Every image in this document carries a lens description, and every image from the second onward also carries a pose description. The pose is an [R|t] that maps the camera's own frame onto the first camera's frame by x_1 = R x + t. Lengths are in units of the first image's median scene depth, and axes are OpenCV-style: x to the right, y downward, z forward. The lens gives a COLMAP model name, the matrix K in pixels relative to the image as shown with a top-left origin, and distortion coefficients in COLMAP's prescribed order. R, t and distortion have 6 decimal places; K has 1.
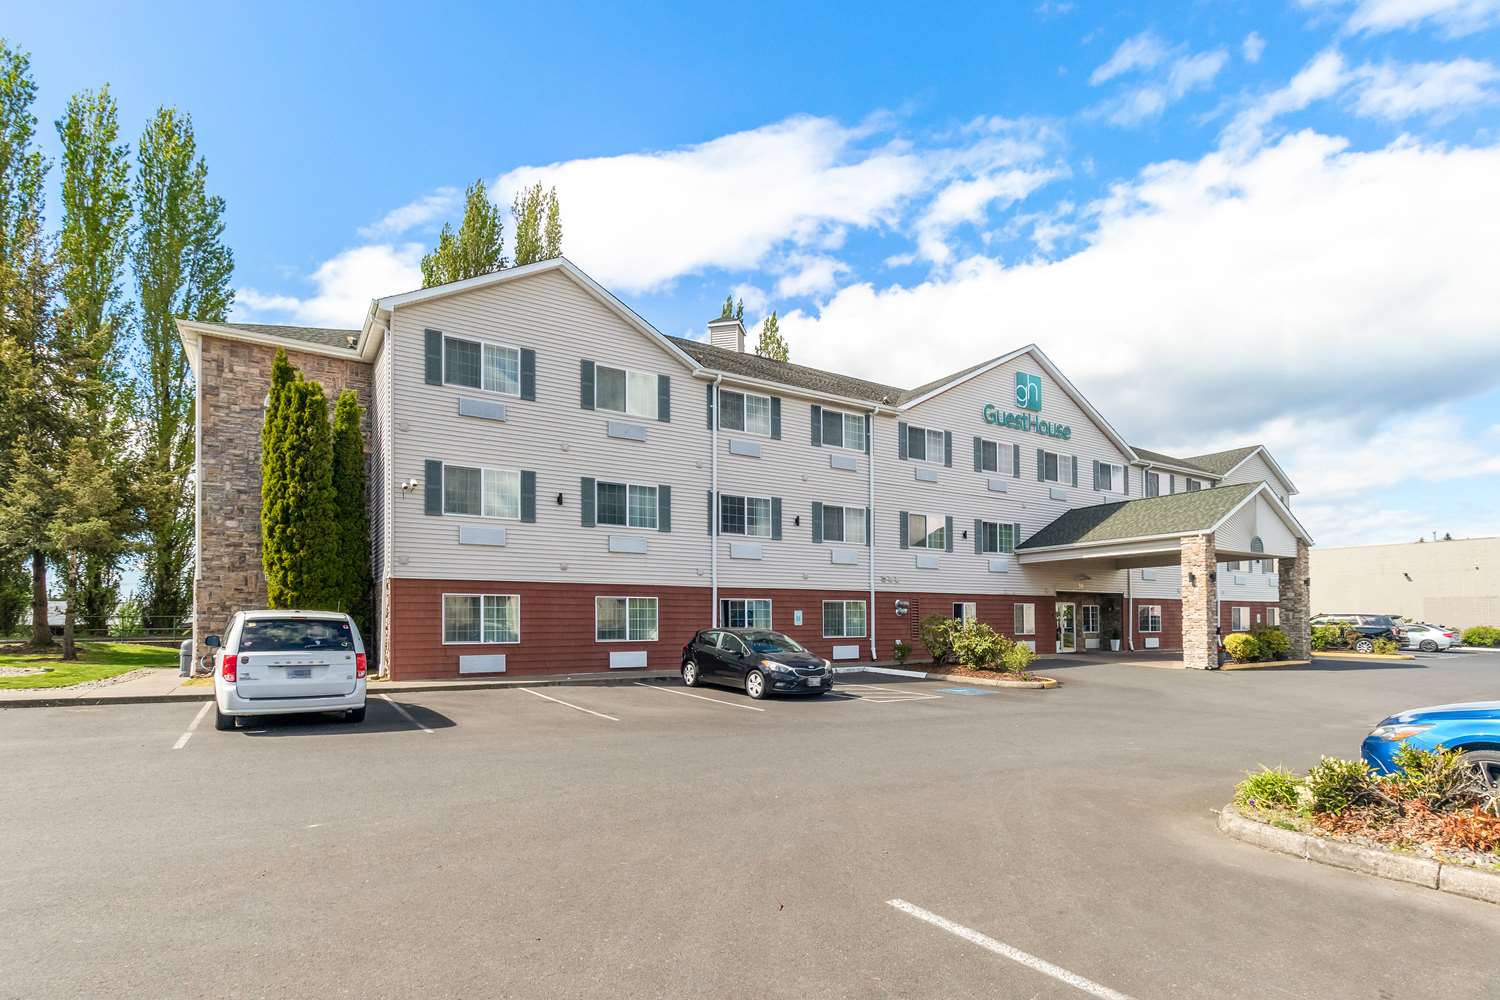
lens RADIAL K [[704.3, 0, 750.1], [0, 704.3, 616.5], [0, 0, 1]] dist [0.000018, 0.000051]
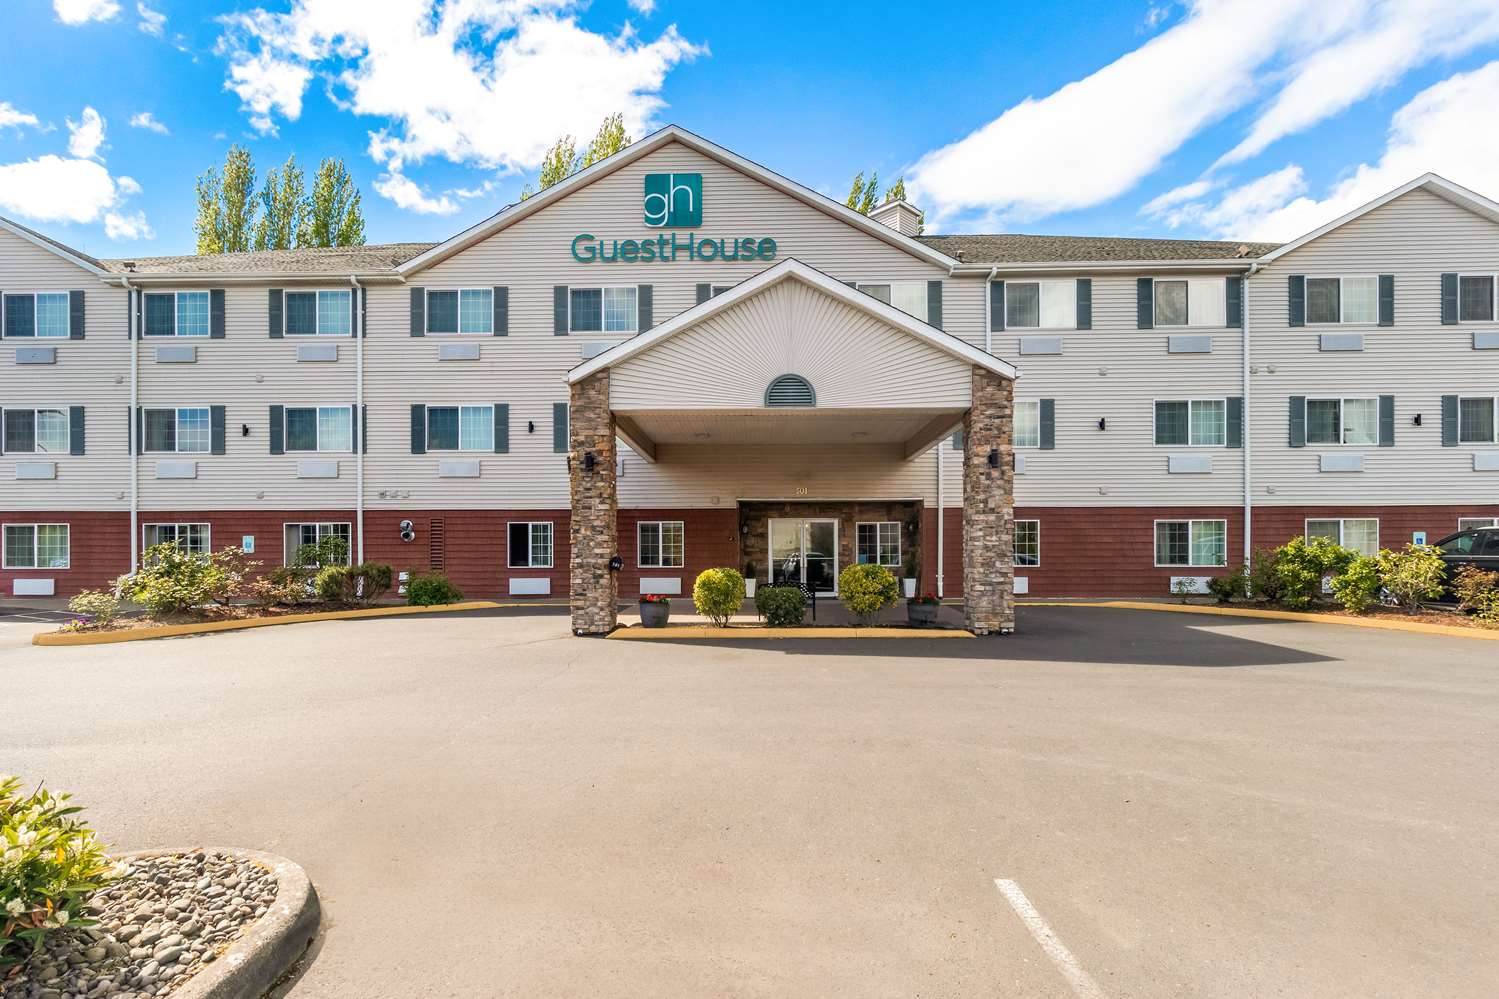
lens RADIAL K [[687.9, 0, 749.6], [0, 687.9, 550.1], [0, 0, 1]] dist [0.003939, 0.000620]
pose [[0.839366, 0.002084, -0.543563, 0.842745], [0.004837, 0.999924, 0.011302, 0.002147], [0.543545, -0.012115, 0.839292, 0.514960]]
